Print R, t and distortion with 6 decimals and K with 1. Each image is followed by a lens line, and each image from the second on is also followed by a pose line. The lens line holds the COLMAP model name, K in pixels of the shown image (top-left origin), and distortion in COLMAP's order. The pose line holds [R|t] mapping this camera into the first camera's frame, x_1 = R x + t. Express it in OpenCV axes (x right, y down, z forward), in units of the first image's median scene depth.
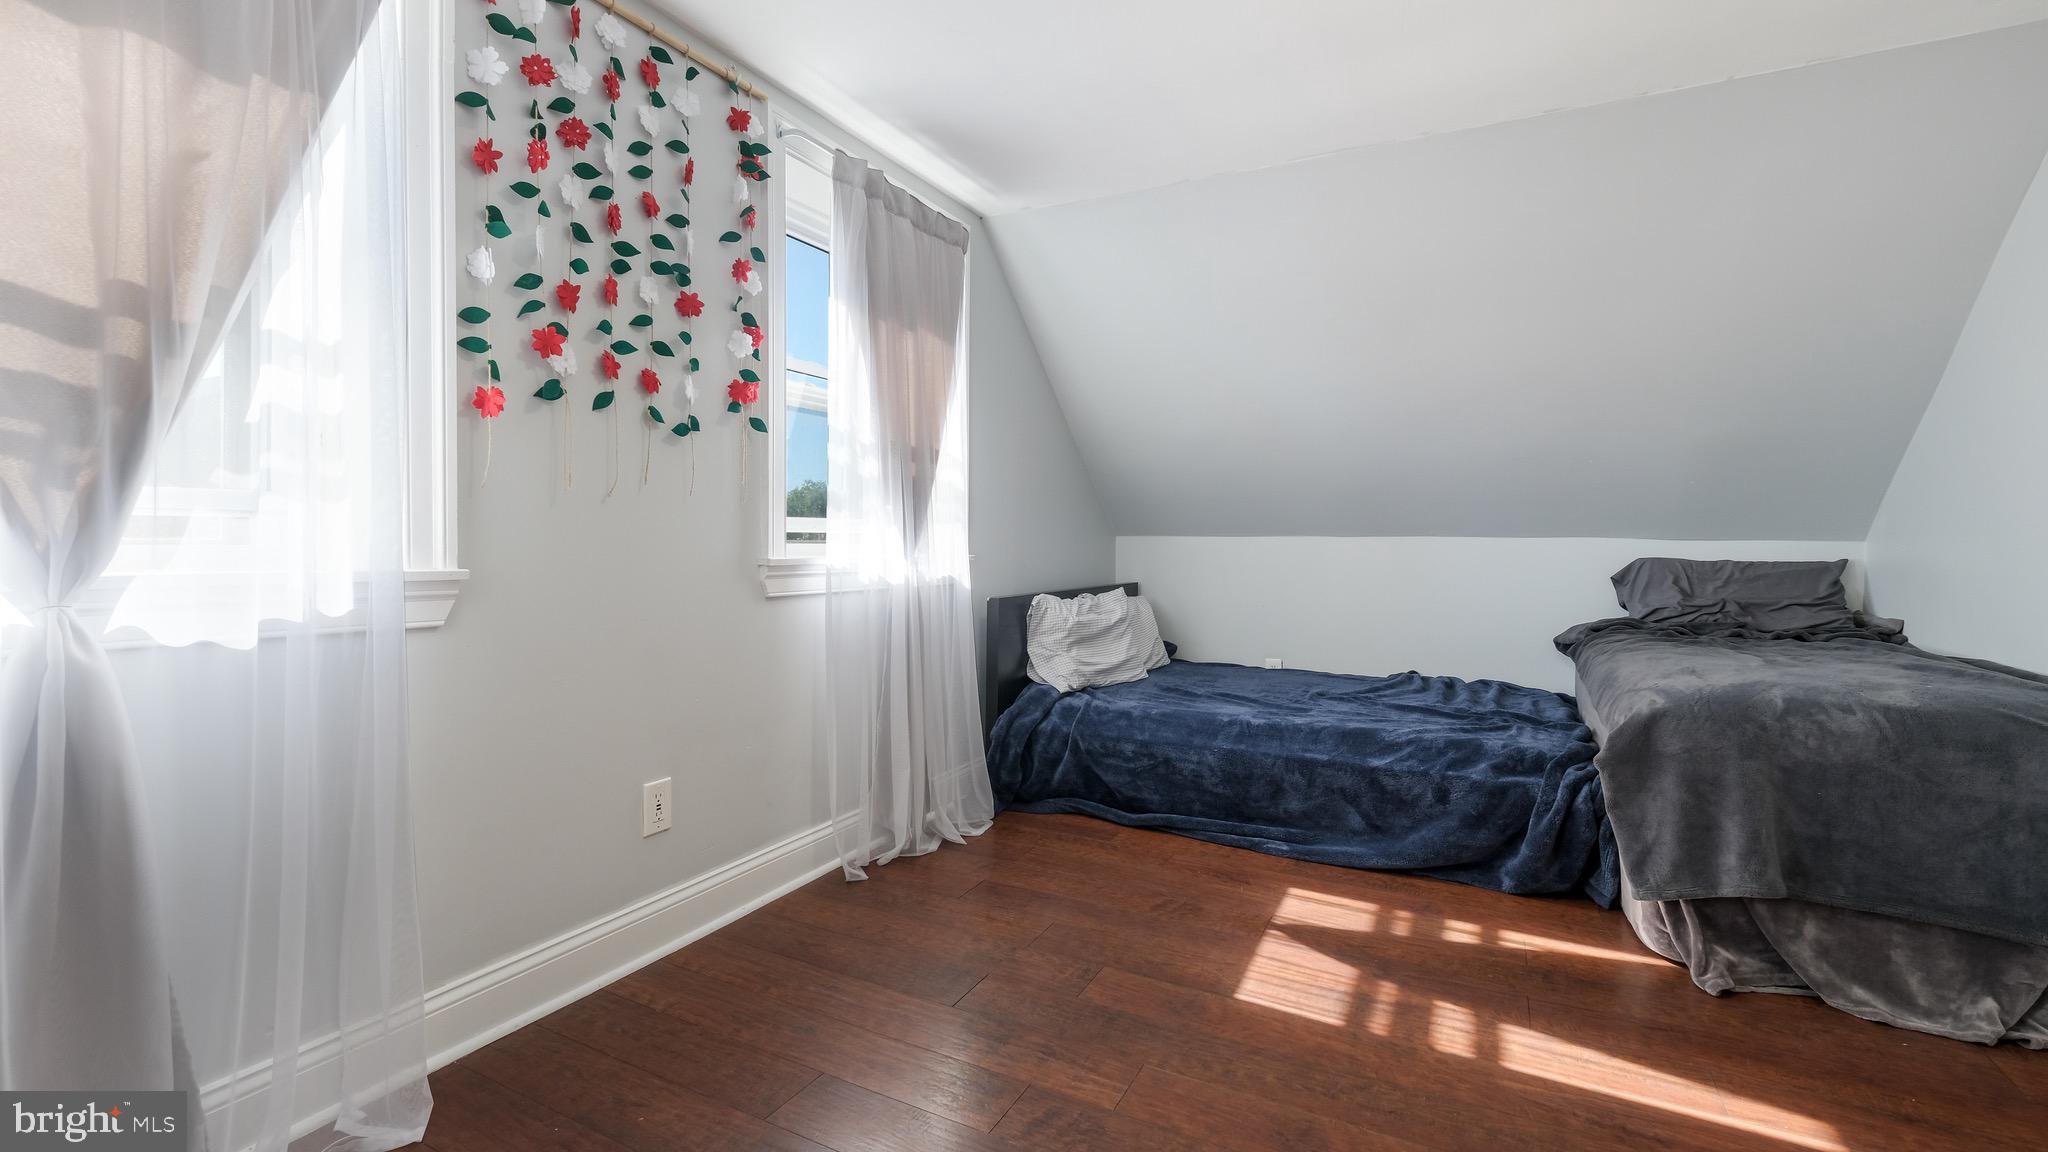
lens RADIAL K [[890.7, 0, 1024.0], [0, 890.7, 576.0], [0, 0, 1]] dist [0.004042, 0.000355]
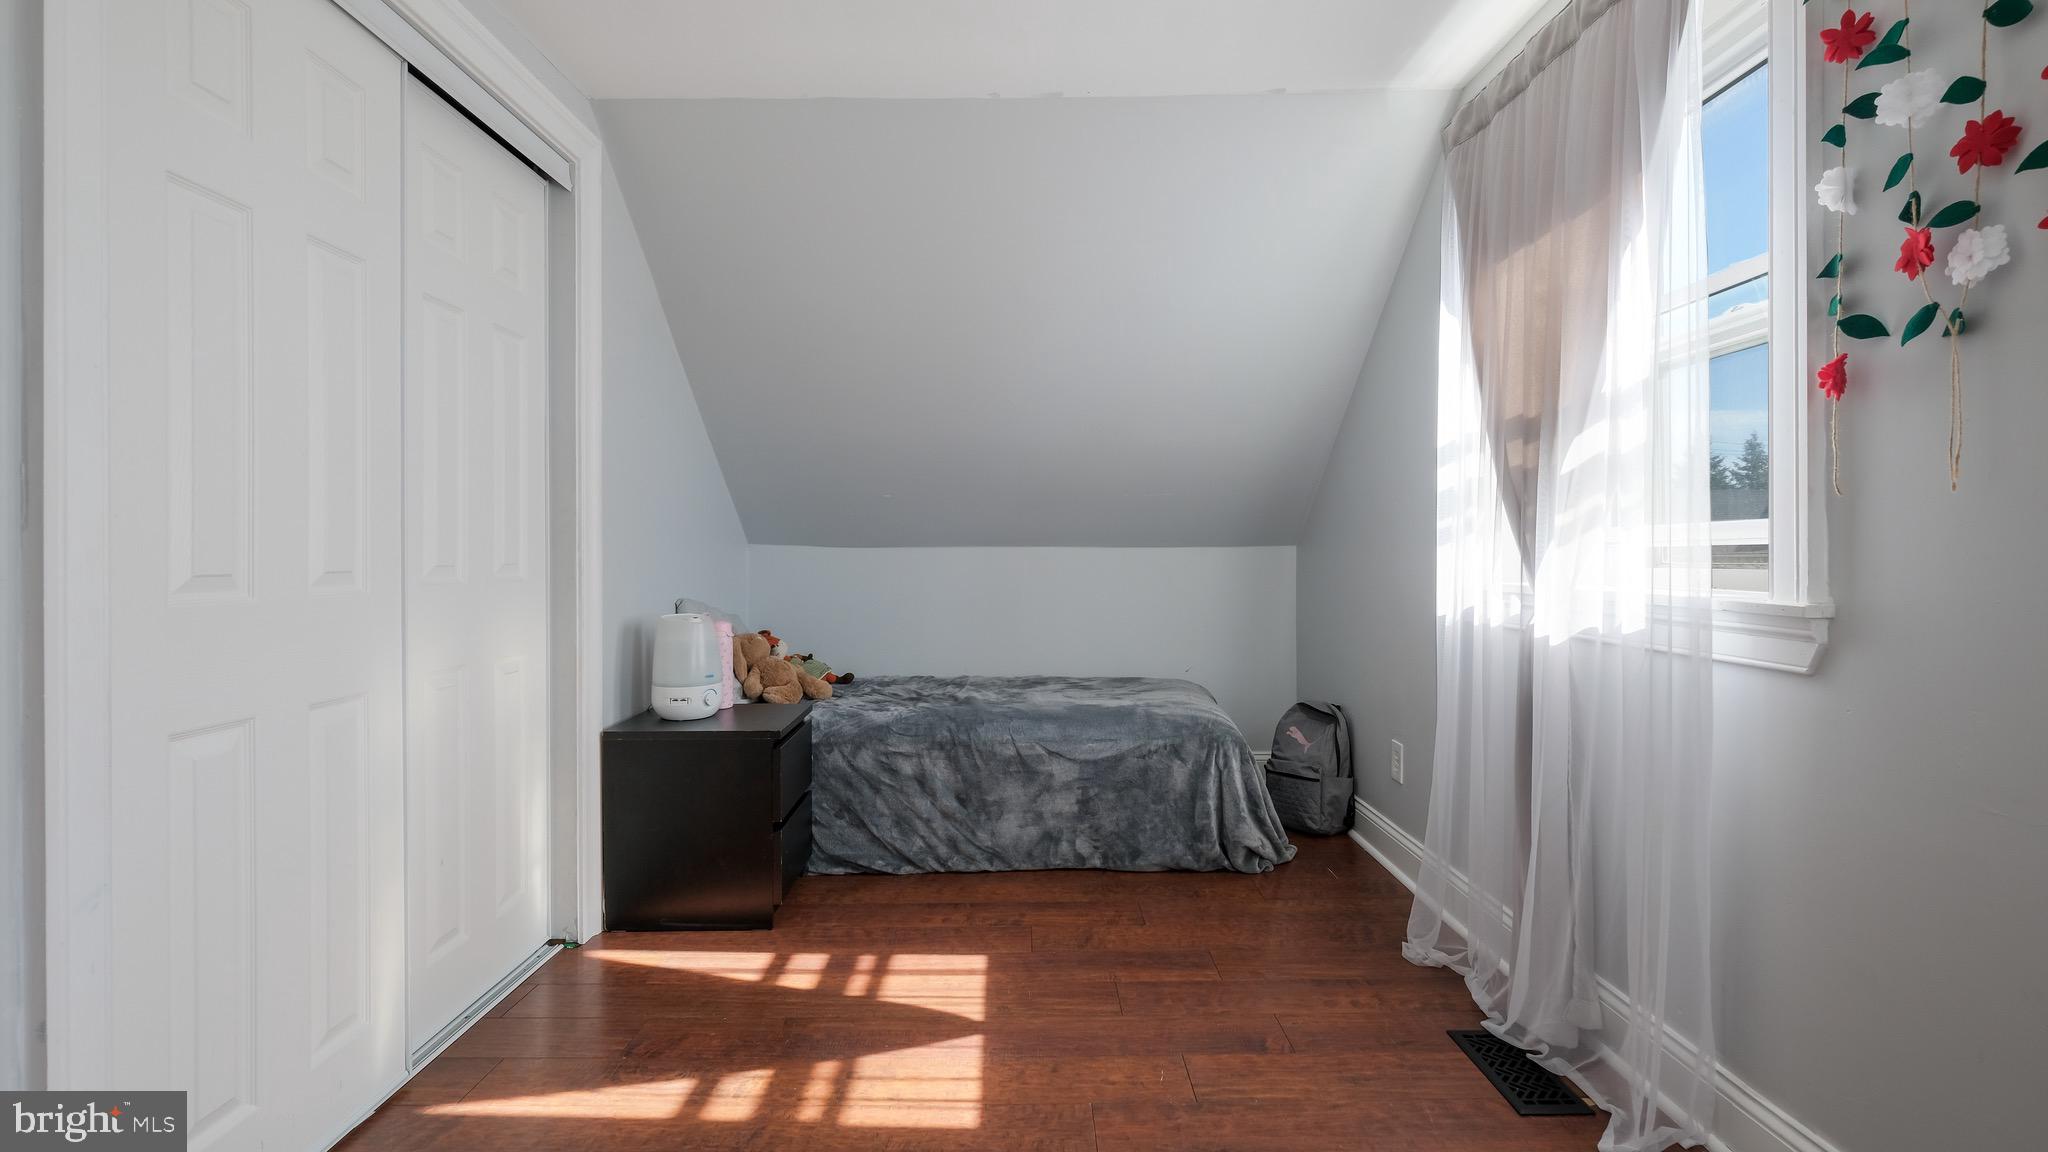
lens RADIAL K [[890.7, 0, 1024.0], [0, 890.7, 576.0], [0, 0, 1]] dist [0.004042, 0.000355]
pose [[-0.877247, -0.024151, -0.479431, 0.630661], [-0.037401, 0.999136, 0.018105, -0.027198], [0.478580, 0.033814, -0.877393, 1.687385]]
